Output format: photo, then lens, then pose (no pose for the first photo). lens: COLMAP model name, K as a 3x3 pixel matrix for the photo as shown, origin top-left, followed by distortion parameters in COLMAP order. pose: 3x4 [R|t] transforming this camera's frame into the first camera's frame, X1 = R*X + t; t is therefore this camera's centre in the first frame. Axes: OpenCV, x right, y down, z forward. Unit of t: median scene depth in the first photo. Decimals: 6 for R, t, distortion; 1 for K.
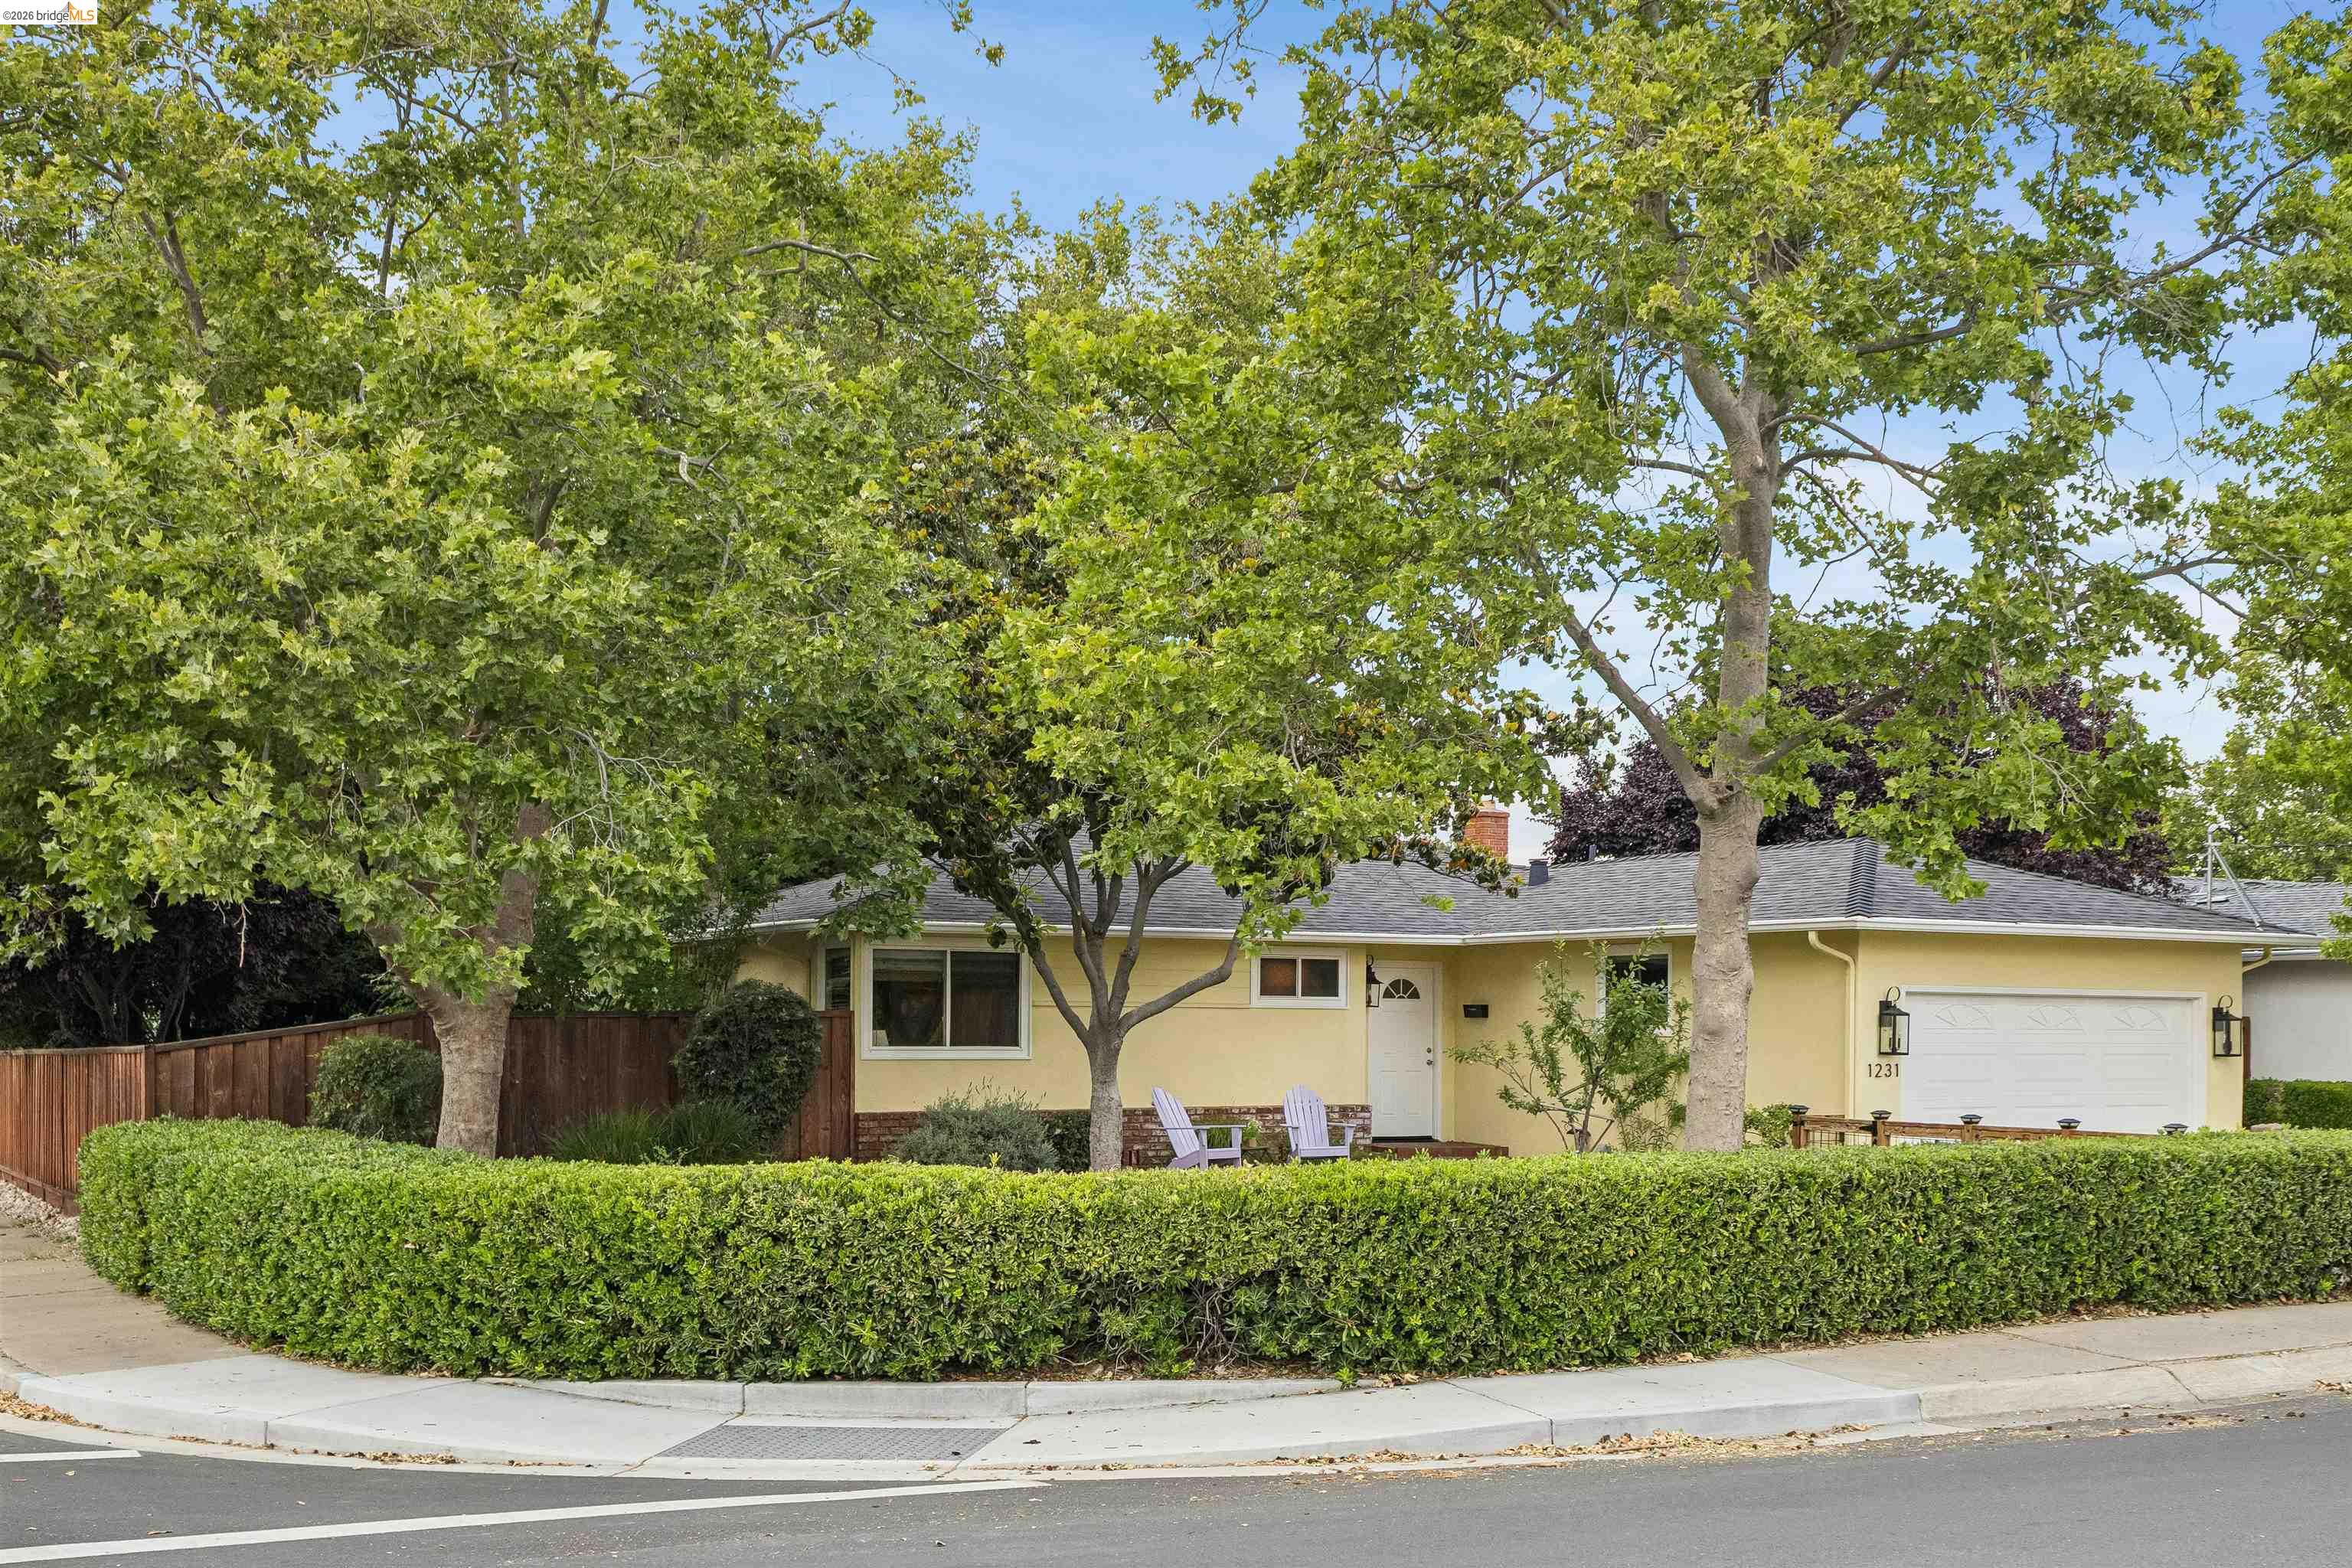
lens RADIAL K [[2690.2, 0, 1177.2], [0, 2690.2, 787.9], [0, 0, 1]] dist [-0.027264, -0.001170]
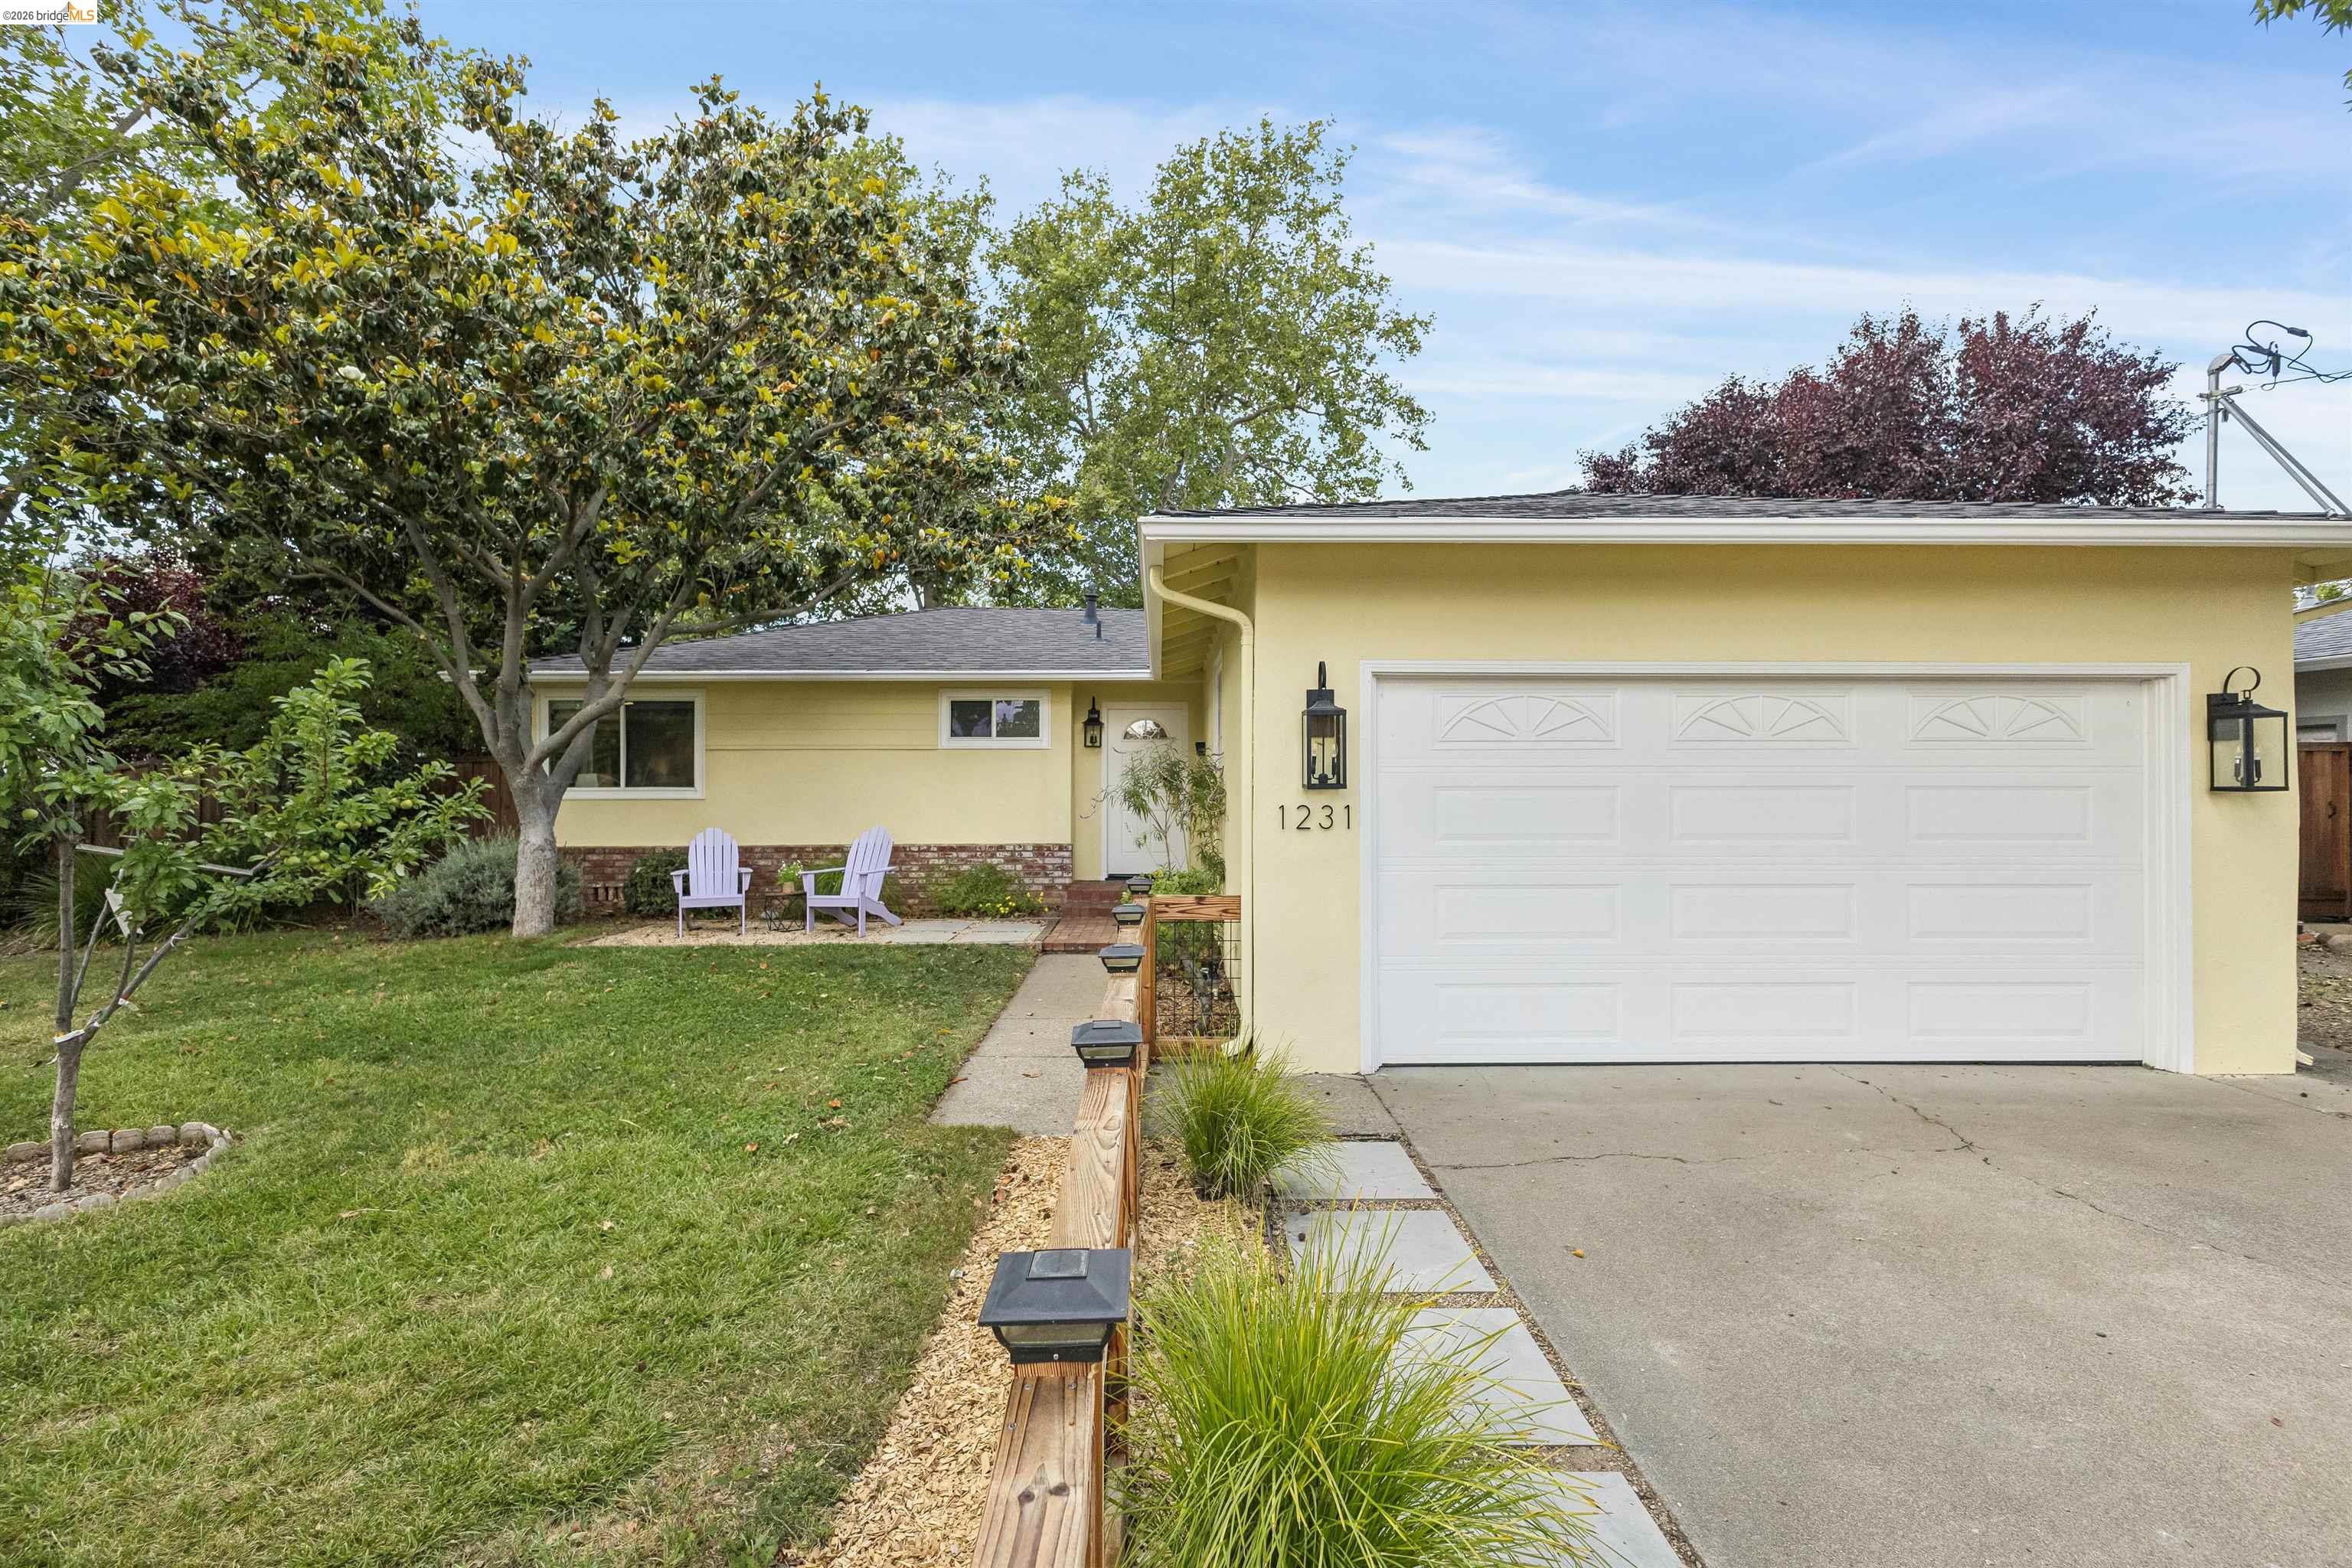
lens RADIAL K [[1008.1, 0, 1176.0], [0, 1008.1, 784.0], [0, 0, 1]] dist [0.007714, -0.001053]
pose [[0.882801, -0.009422, -0.469653, 0.304219], [0.048867, 0.996216, 0.071869, 0.075559], [0.467199, -0.086397, 0.879921, 0.738905]]
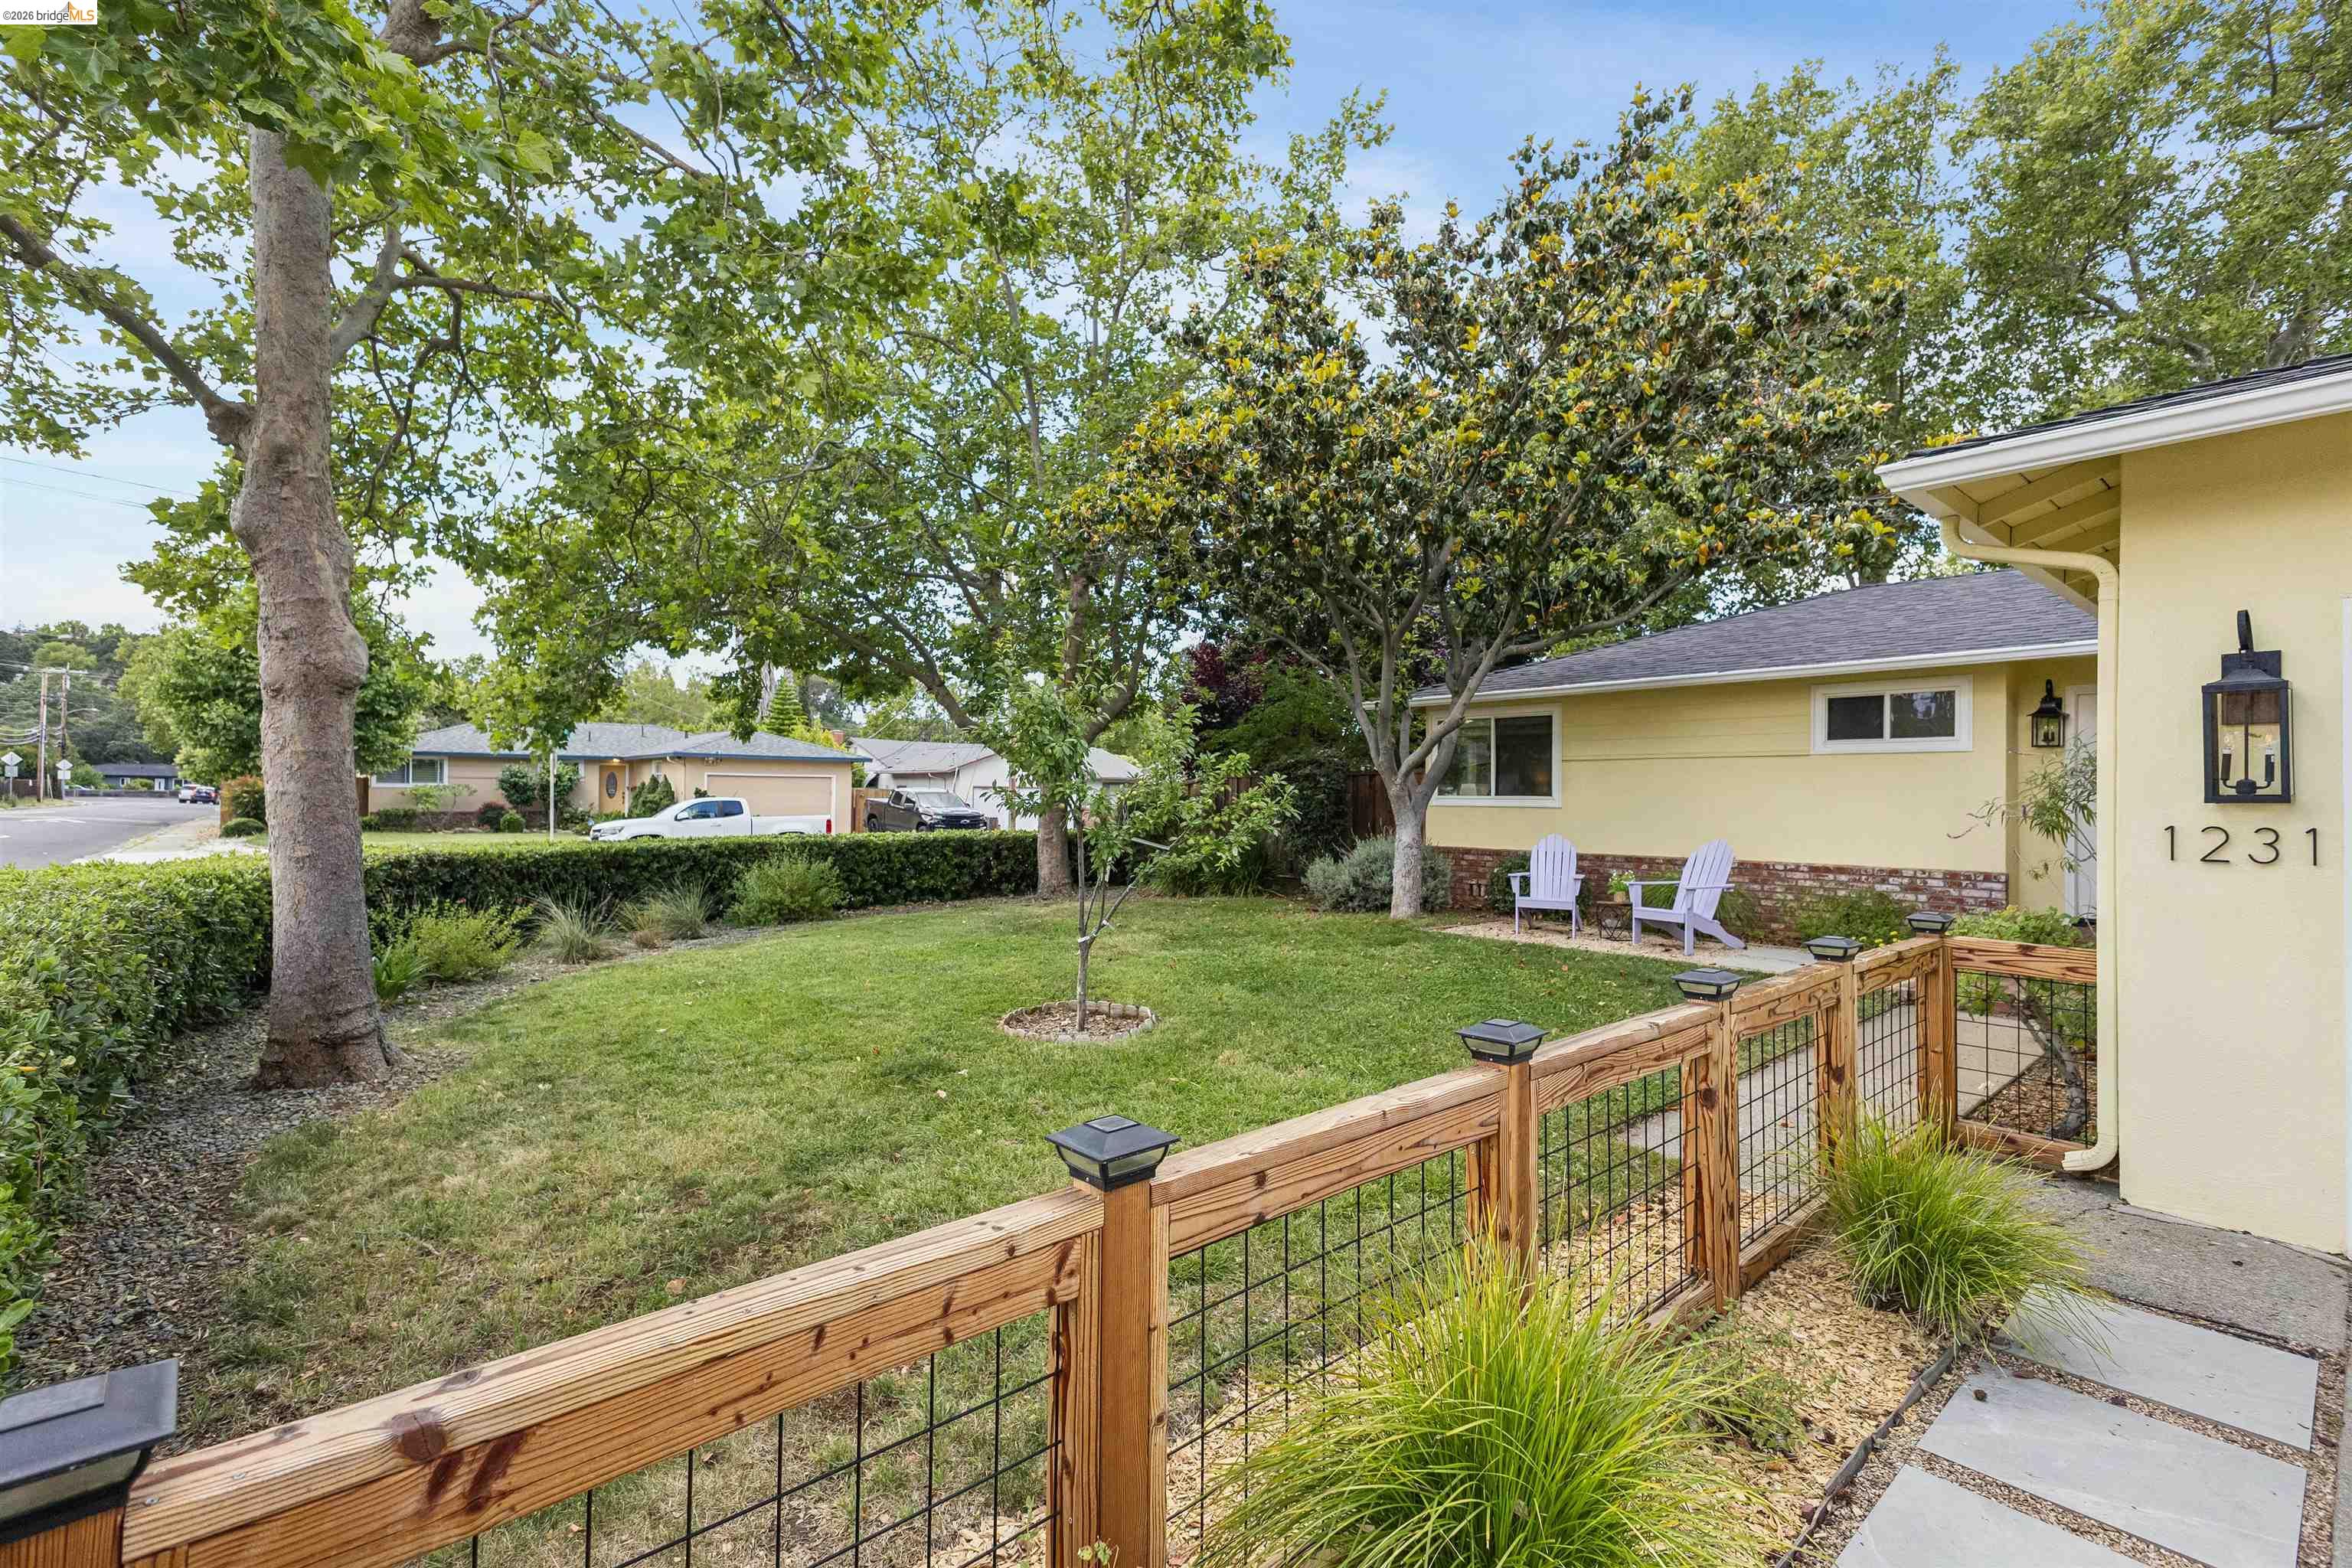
lens RADIAL K [[1016.7, 0, 1176.0], [0, 1016.7, 784.0], [0, 0, 1]] dist [0.019362, -0.008142]
pose [[0.202802, -0.015564, -0.979096, 0.335417], [0.080545, 0.996751, 0.000838, 0.078143], [0.975902, -0.079031, 0.203396, 0.761314]]
